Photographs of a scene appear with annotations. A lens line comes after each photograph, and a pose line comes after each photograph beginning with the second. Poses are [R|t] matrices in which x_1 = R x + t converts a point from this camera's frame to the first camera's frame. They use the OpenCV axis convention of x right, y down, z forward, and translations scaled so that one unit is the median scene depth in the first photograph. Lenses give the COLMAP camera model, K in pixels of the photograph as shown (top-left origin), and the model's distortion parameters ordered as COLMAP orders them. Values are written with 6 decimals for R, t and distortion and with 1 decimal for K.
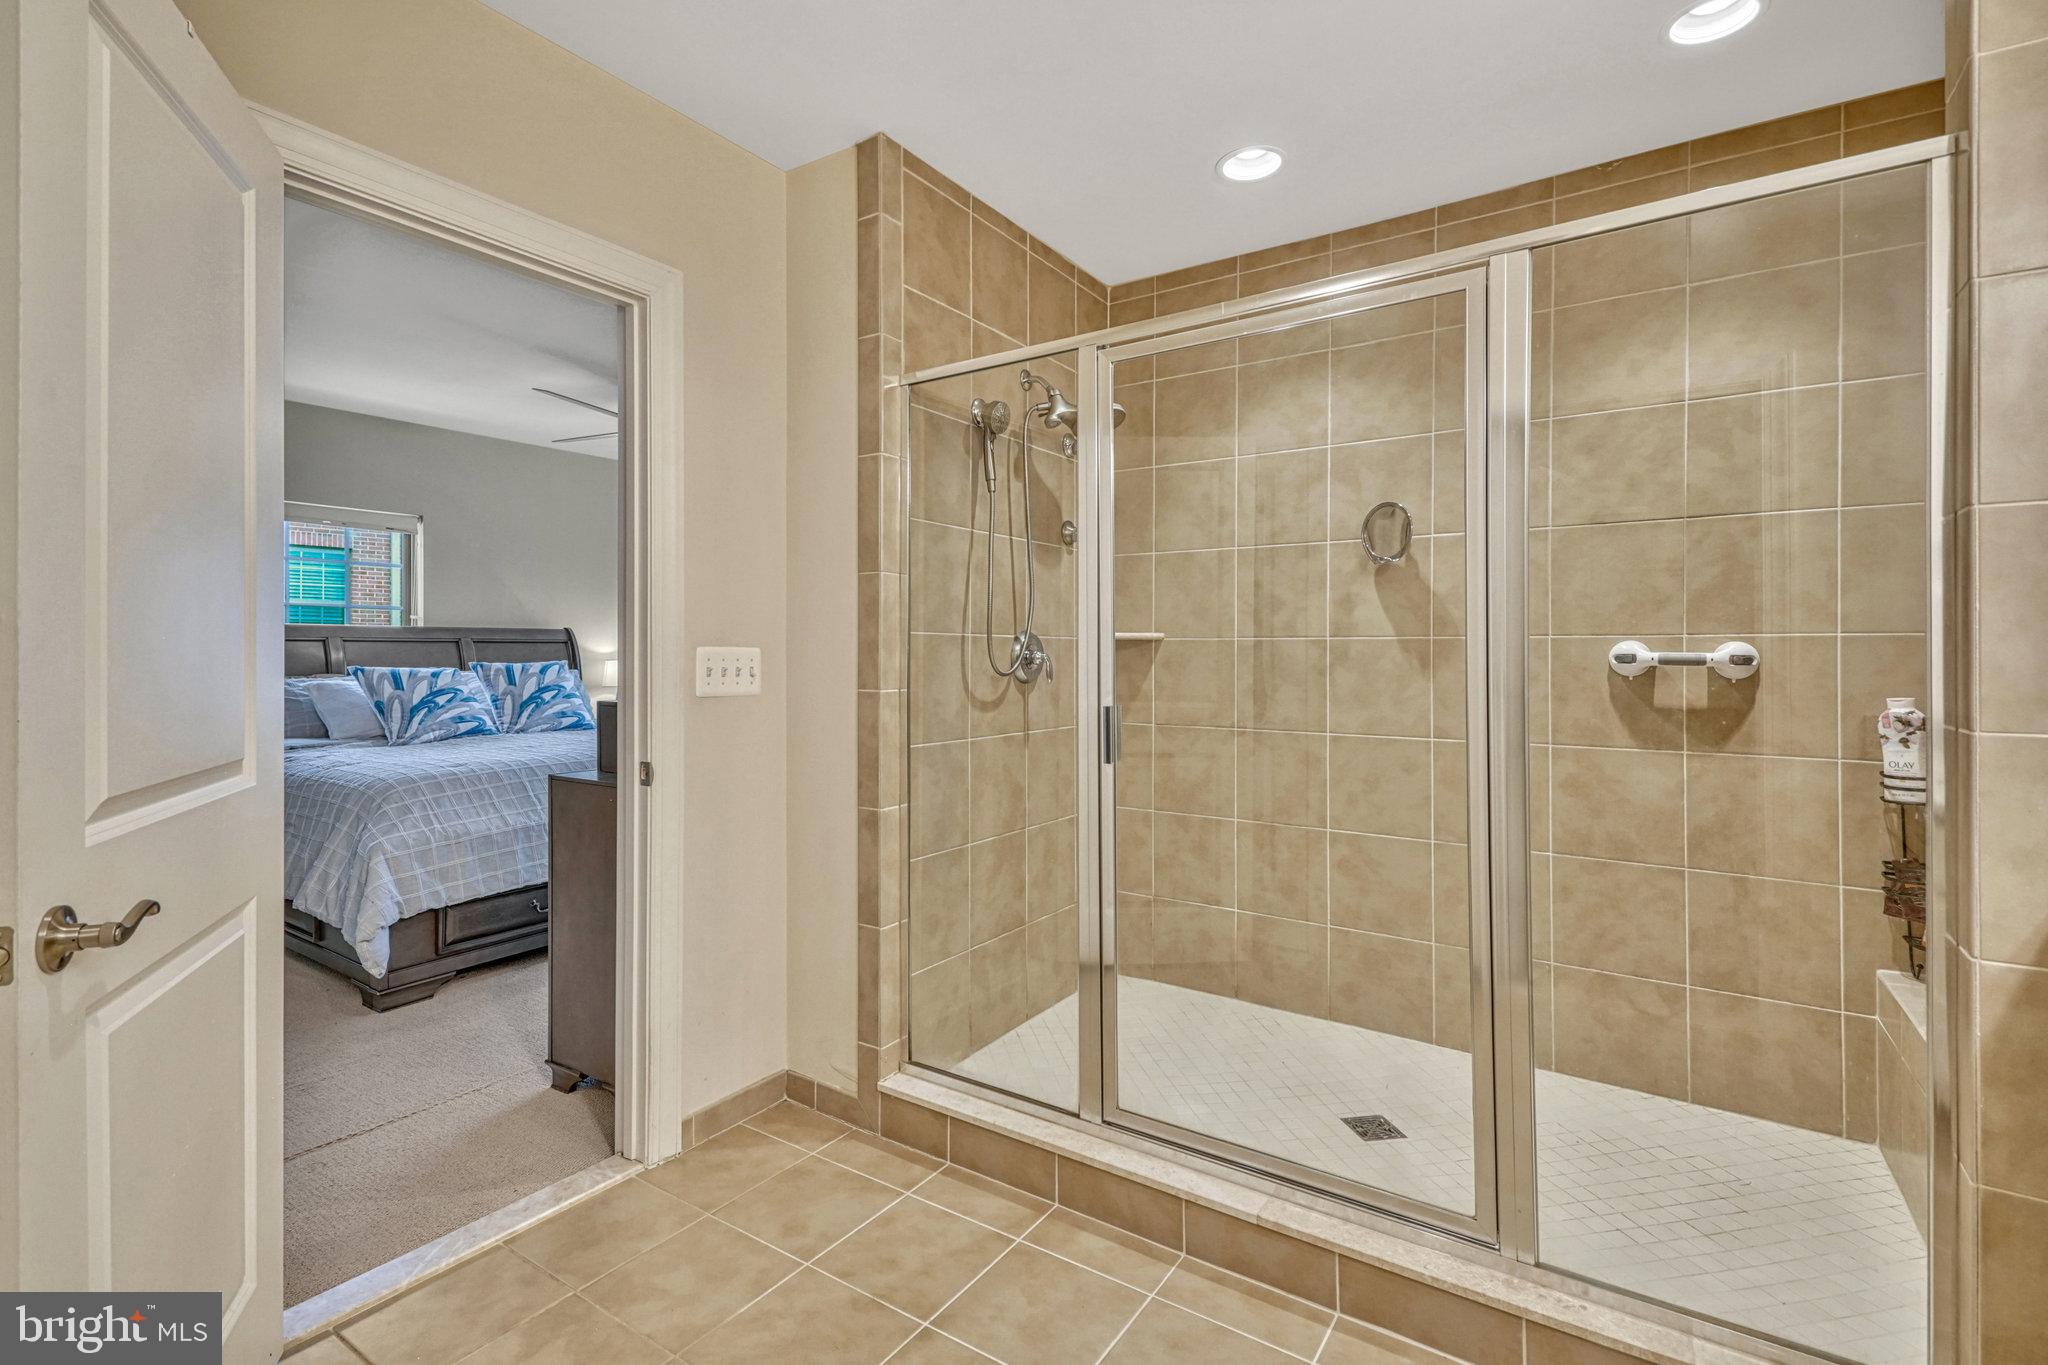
lens RADIAL K [[942.9, 0, 1028.8], [0, 942.9, 667.5], [0, 0, 1]] dist [0.000900, 0.000169]
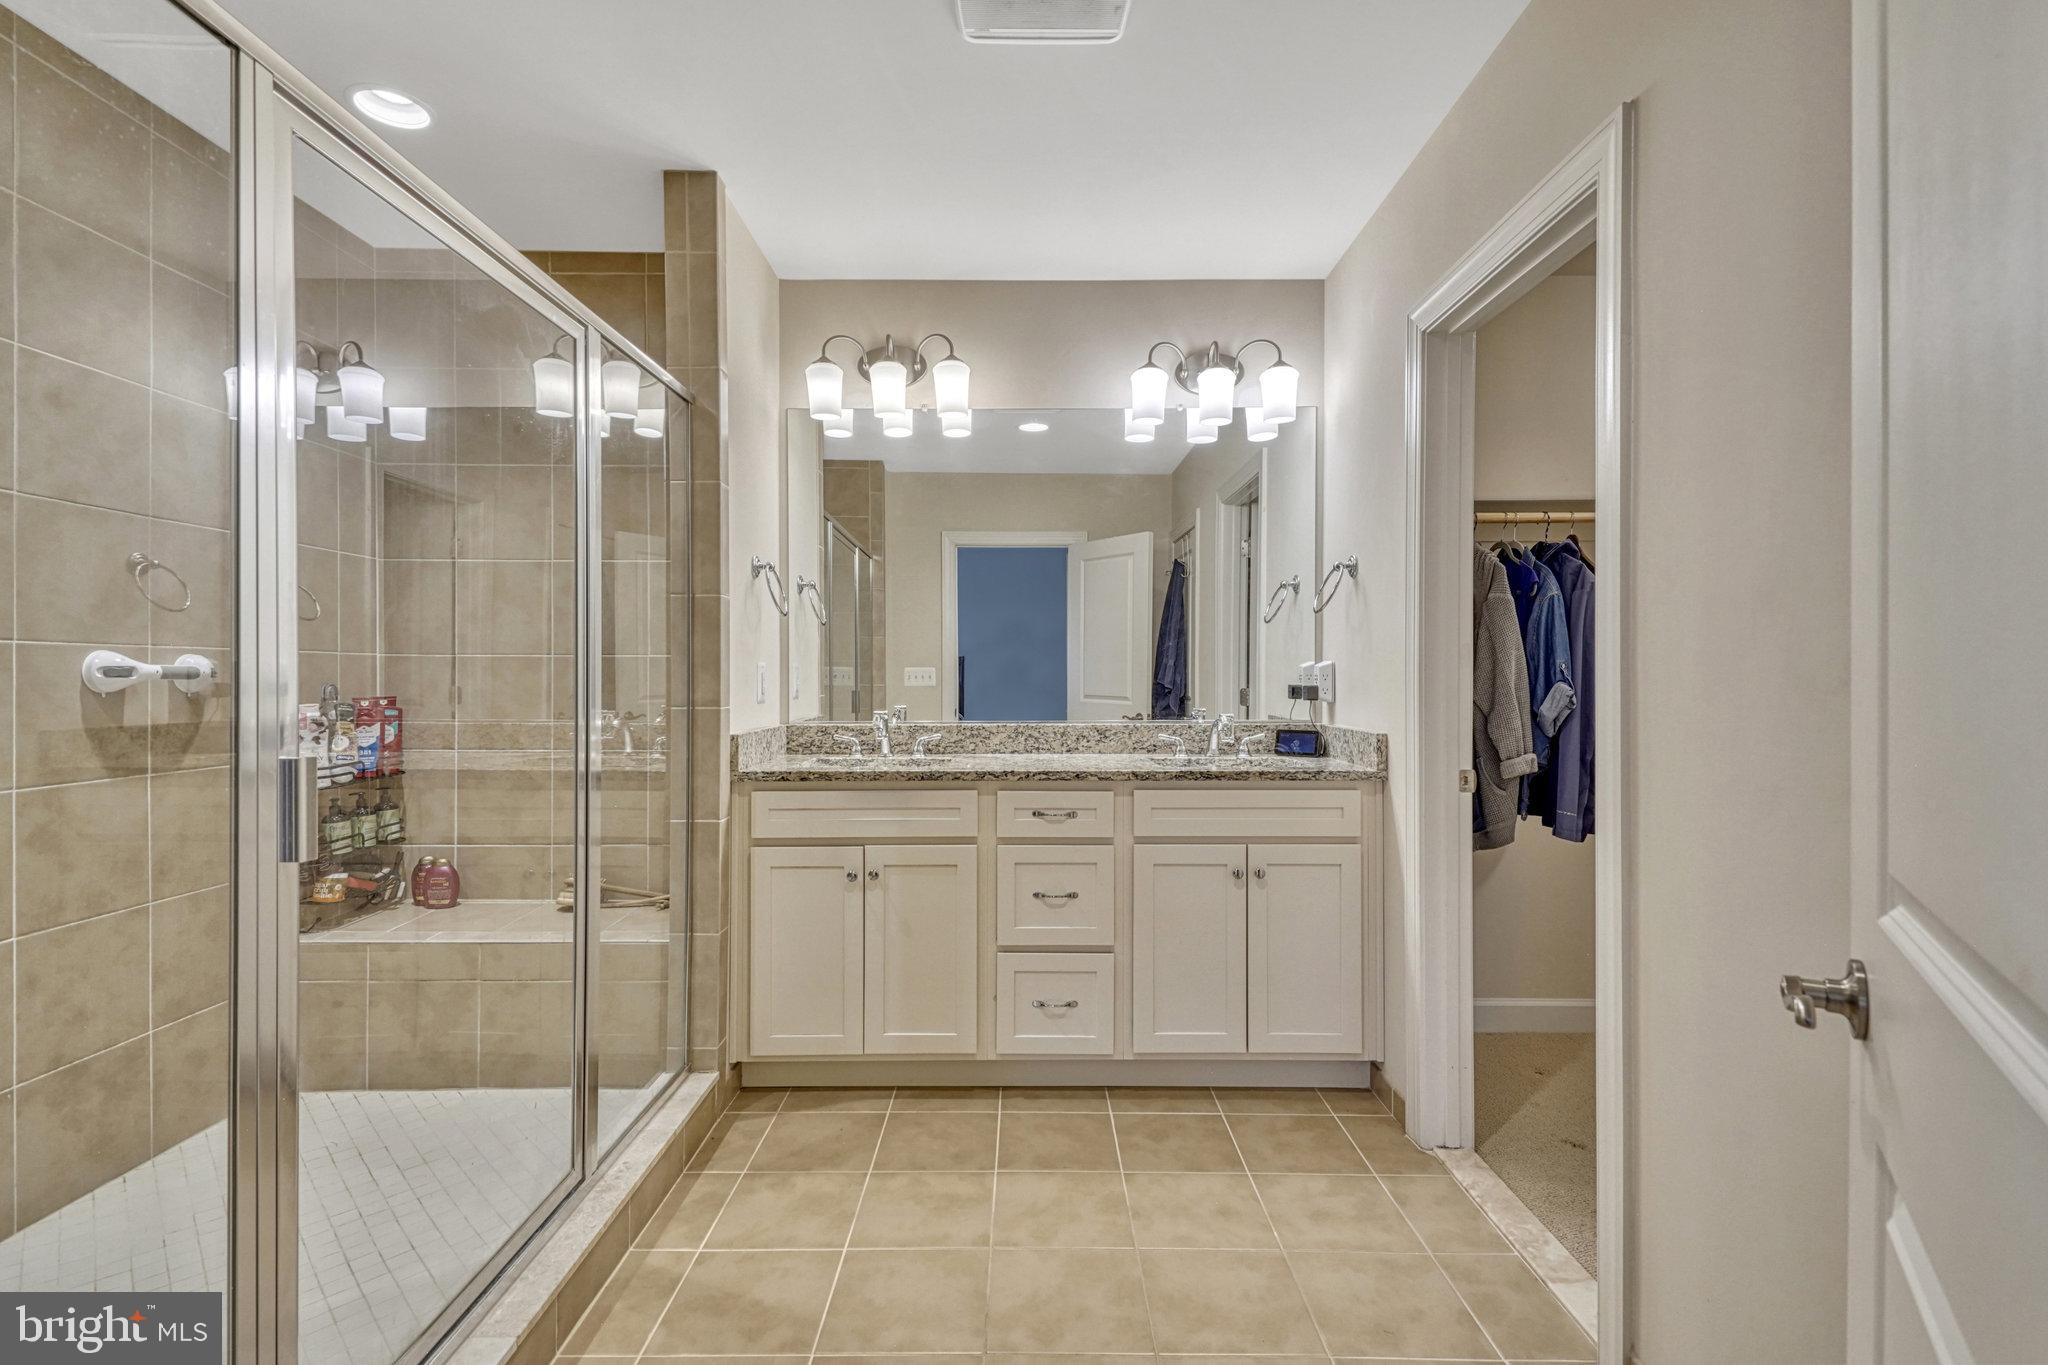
lens RADIAL K [[942.9, 0, 1028.8], [0, 942.9, 667.5], [0, 0, 1]] dist [0.000900, 0.000169]
pose [[-0.557901, -0.003481, 0.829901, -0.508631], [-0.001289, 0.999994, 0.003328, -0.016626], [-0.829907, 0.000787, -0.557901, 0.777862]]
